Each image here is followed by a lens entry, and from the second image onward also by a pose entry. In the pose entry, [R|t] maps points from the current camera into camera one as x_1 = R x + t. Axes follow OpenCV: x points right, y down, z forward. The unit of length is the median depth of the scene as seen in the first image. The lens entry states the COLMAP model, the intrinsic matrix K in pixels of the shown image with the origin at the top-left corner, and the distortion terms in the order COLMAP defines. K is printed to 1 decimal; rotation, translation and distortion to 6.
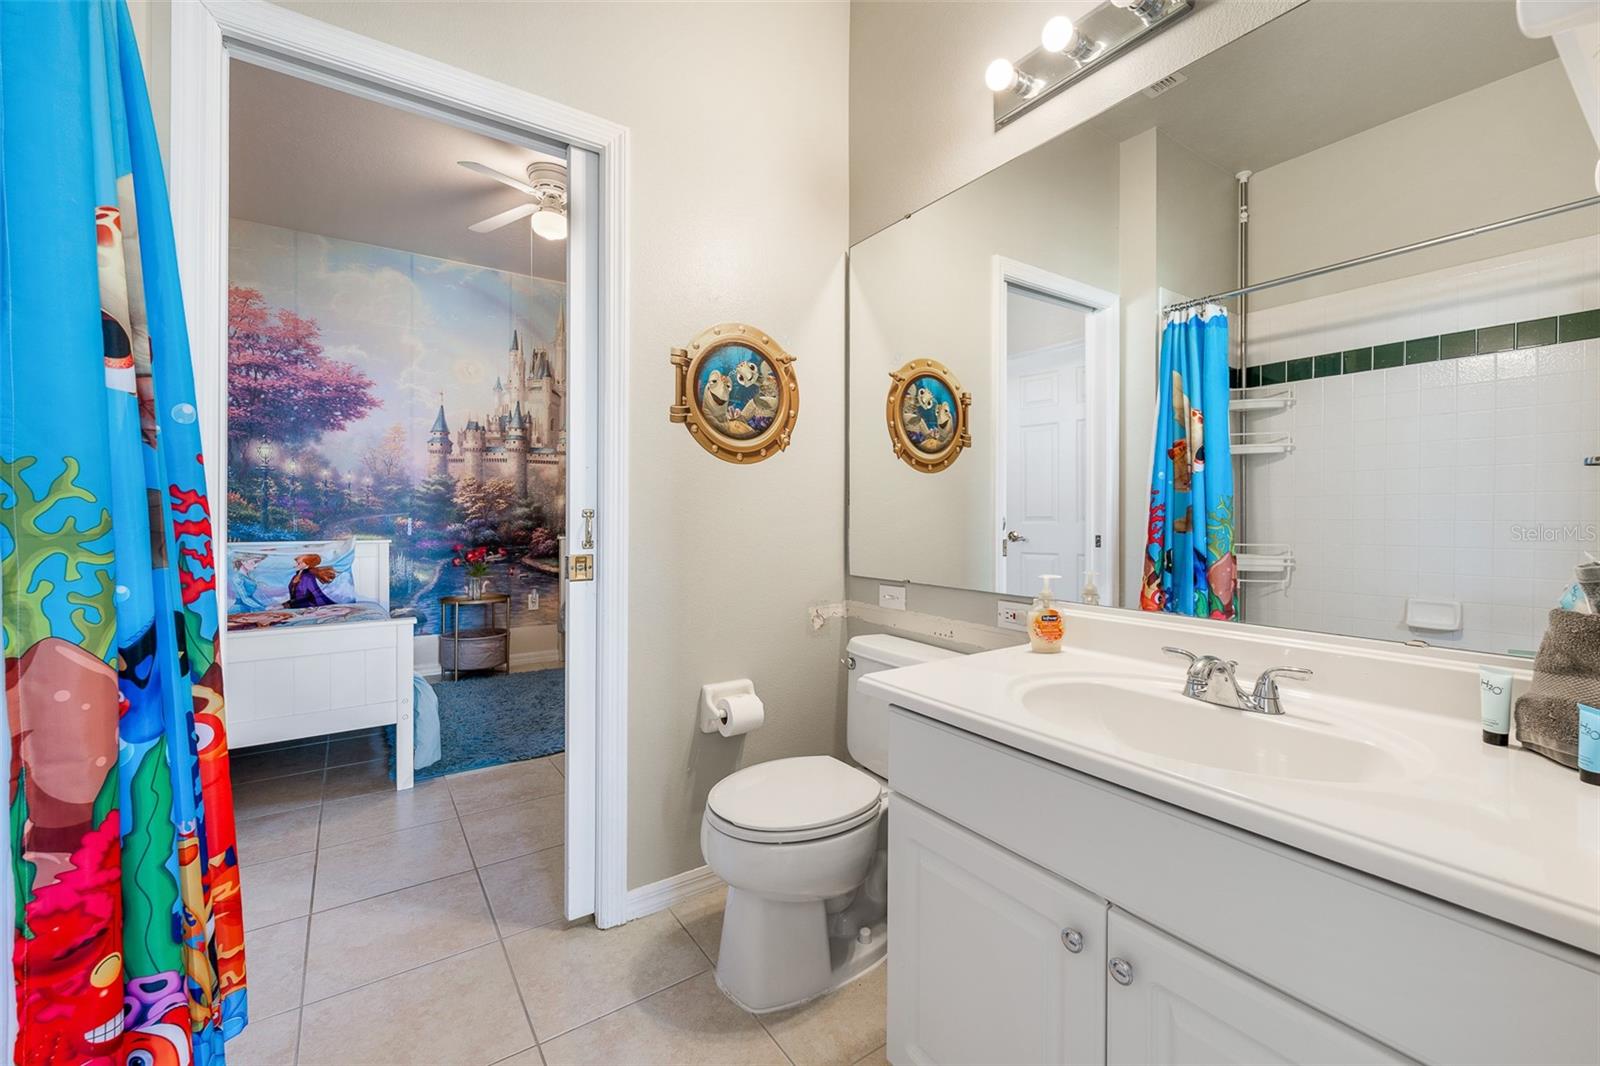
lens RADIAL K [[656.5, 0, 809.0], [0, 656.5, 515.0], [0, 0, 1]] dist [0.000154, 0.000132]
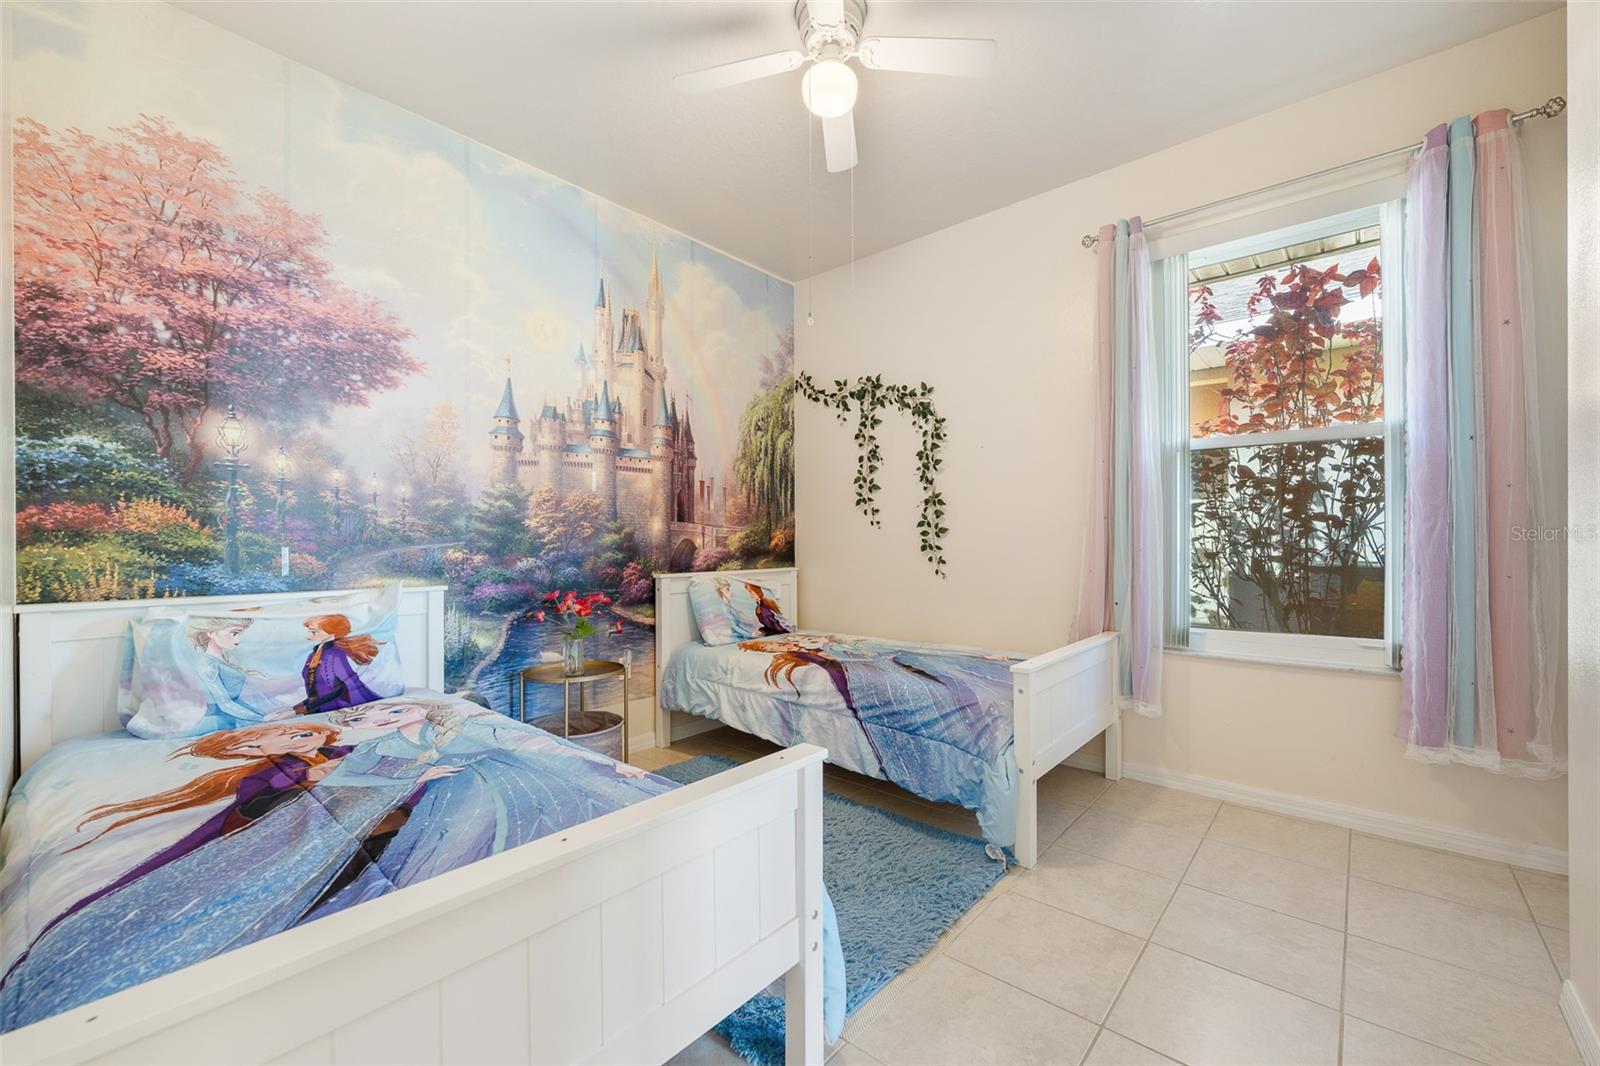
lens RADIAL K [[648.8, 0, 809.2], [0, 648.8, 536.8], [0, 0, 1]] dist [0.000290, 0.000015]
pose [[0.966595, -0.000452, 0.256307, -0.447009], [0.001601, 0.999990, -0.004274, -0.005222], [-0.256303, 0.004541, 0.966586, 0.304636]]
